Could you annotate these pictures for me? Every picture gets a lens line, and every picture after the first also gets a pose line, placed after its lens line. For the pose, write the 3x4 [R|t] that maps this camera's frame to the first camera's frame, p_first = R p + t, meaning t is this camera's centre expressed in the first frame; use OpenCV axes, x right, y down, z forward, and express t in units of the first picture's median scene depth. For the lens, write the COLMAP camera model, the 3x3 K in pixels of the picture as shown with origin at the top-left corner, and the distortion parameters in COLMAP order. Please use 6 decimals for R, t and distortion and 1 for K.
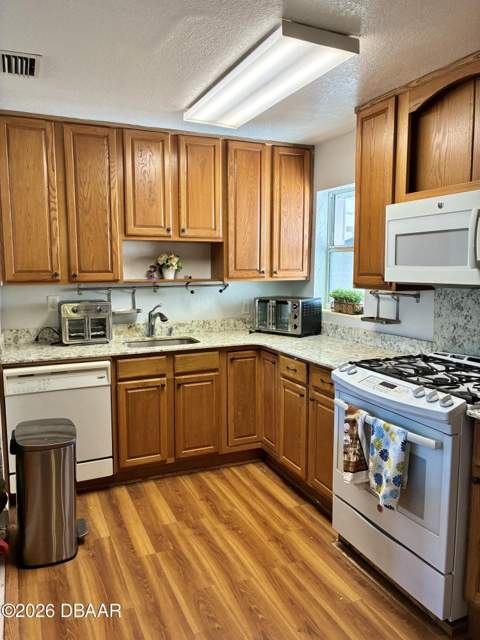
lens RADIAL K [[481.3, 0, 240.0], [0, 481.3, 320.0], [0, 0, 1]] dist [0.032623, -0.063544]
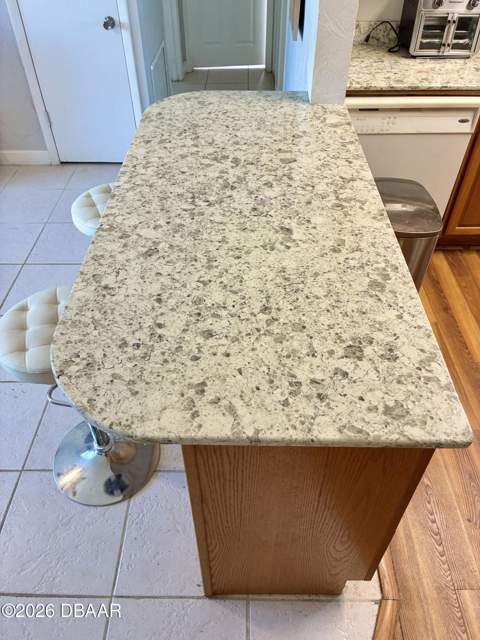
lens RADIAL K [[481.3, 0, 240.0], [0, 481.3, 320.0], [0, 0, 1]] dist [0.032623, -0.063544]
pose [[0.909162, 0.284122, -0.304466, -0.267731], [-0.038723, 0.785620, 0.617497, -0.072169], [0.414639, -0.549615, 0.725257, 0.173368]]
